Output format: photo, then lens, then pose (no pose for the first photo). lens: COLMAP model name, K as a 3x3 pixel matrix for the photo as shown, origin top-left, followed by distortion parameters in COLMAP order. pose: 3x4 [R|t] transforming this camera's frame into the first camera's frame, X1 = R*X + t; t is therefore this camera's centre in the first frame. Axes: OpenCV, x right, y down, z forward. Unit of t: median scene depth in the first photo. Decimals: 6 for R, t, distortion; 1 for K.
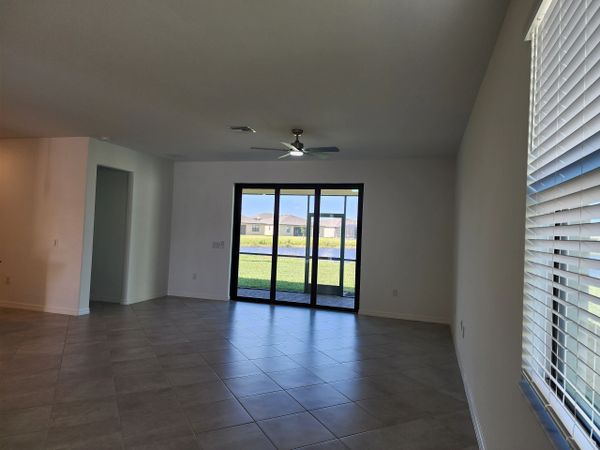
lens RADIAL K [[404.1, 0, 301.4], [0, 404.1, 220.1], [0, 0, 1]] dist [0.051703, -0.024264]
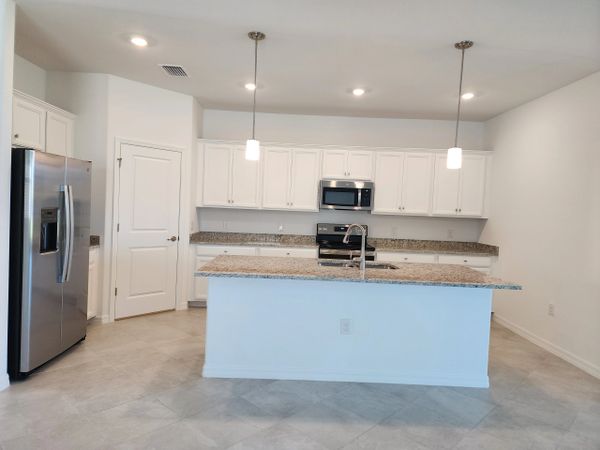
lens RADIAL K [[404.1, 0, 297.9], [0, 404.1, 220.7], [0, 0, 1]] dist [0.051703, -0.024264]
pose [[0.333048, 0.000911, -0.942910, -0.249520], [-0.003217, 0.999995, -0.000170, 0.007918], [0.942904, 0.003090, 0.333049, 0.431414]]
